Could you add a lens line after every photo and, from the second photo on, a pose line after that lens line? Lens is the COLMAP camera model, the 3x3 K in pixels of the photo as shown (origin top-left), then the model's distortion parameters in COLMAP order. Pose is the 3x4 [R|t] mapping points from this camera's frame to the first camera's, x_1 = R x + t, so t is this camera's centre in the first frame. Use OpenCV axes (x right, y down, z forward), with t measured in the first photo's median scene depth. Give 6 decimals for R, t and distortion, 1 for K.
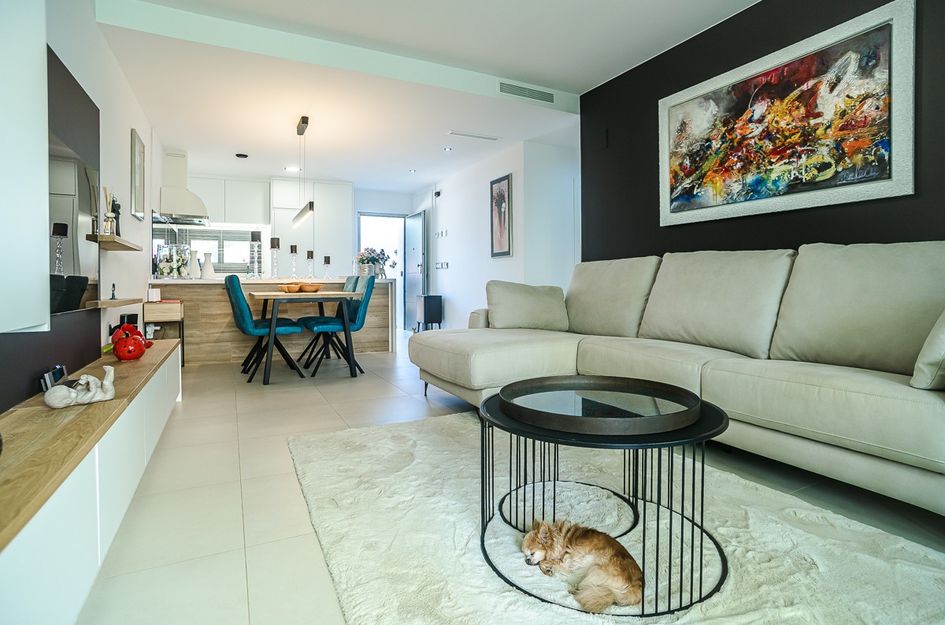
lens RADIAL K [[518.5, 0, 470.1], [0, 518.5, 285.5], [0, 0, 1]] dist [-0.001717, 0.002265]
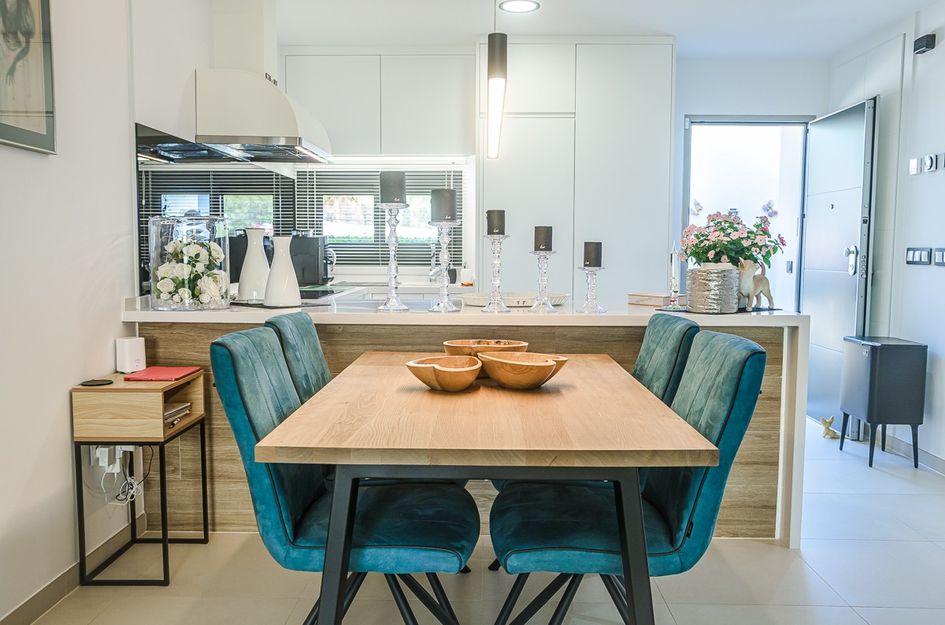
lens RADIAL K [[775.4, 0, 471.8], [0, 775.4, 312.3], [0, 0, 1]] dist [0.006596, -0.000211]
pose [[0.894874, 0.050842, -0.443414, -0.116586], [-0.014712, 0.996311, 0.084546, -0.049854], [0.446077, -0.069135, 0.892321, 0.491459]]
